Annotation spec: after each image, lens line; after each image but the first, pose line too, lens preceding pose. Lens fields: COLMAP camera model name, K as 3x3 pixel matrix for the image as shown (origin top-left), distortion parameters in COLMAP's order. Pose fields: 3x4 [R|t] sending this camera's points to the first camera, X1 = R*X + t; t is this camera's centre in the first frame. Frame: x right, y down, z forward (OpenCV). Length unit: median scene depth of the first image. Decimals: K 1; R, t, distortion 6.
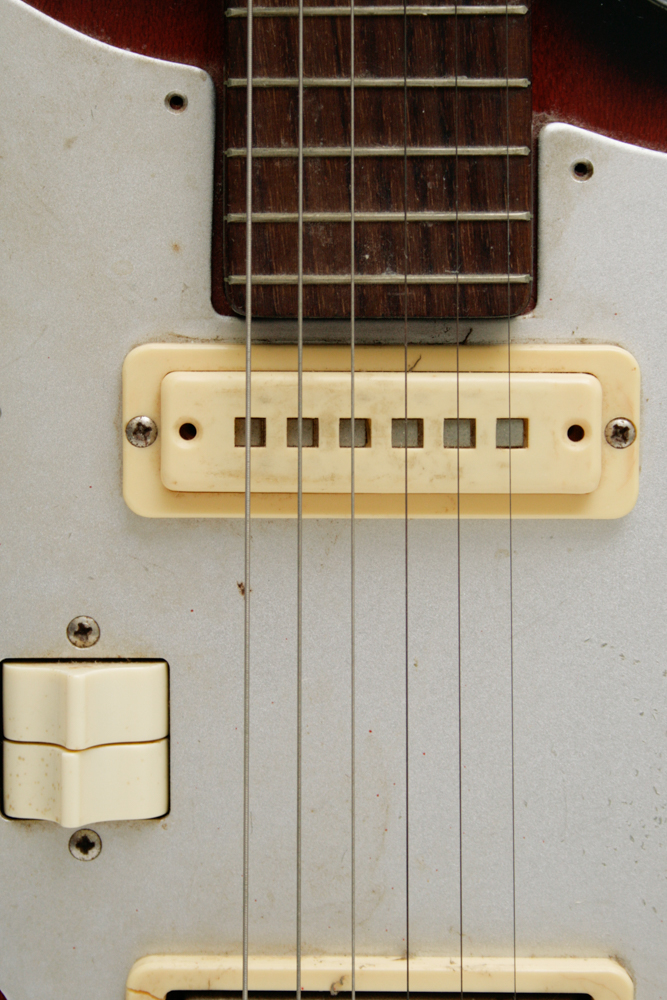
lens RADIAL K [[2325.6, 0, 332.5], [0, 2325.6, 501.9], [0, 0, 1]] dist [0.105256, 0.000000]
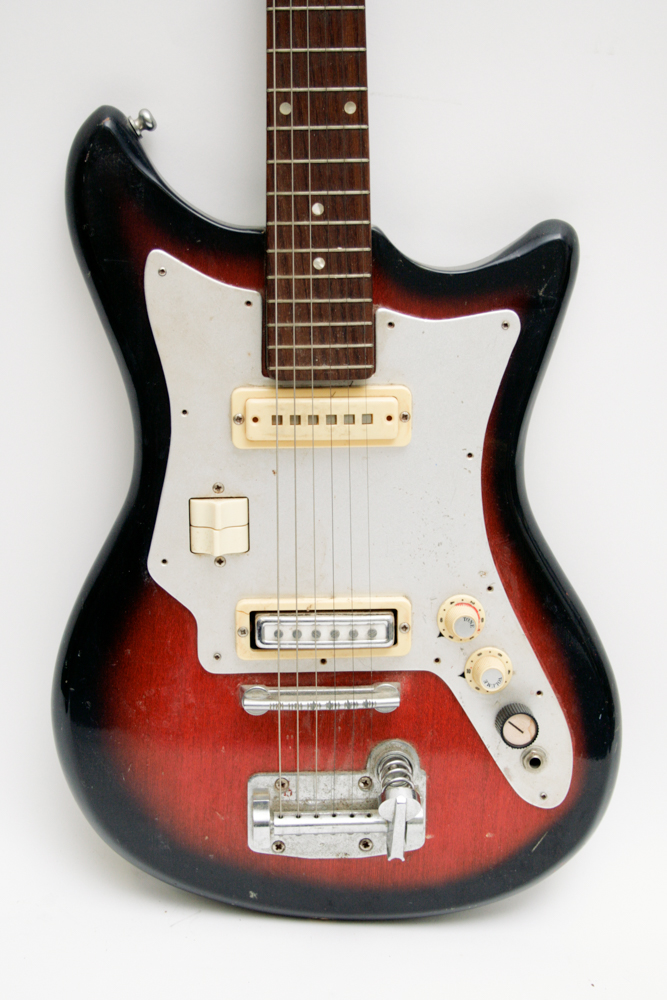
lens RADIAL K [[1896.2, 0, 368.4], [0, 1896.2, 501.3], [0, 0, 1]] dist [0.047317, 0.000000]
pose [[0.997545, -0.019219, 0.067333, -0.082870], [0.011269, 0.993125, 0.116518, -0.202727], [-0.069109, -0.115473, 0.990904, -1.356167]]
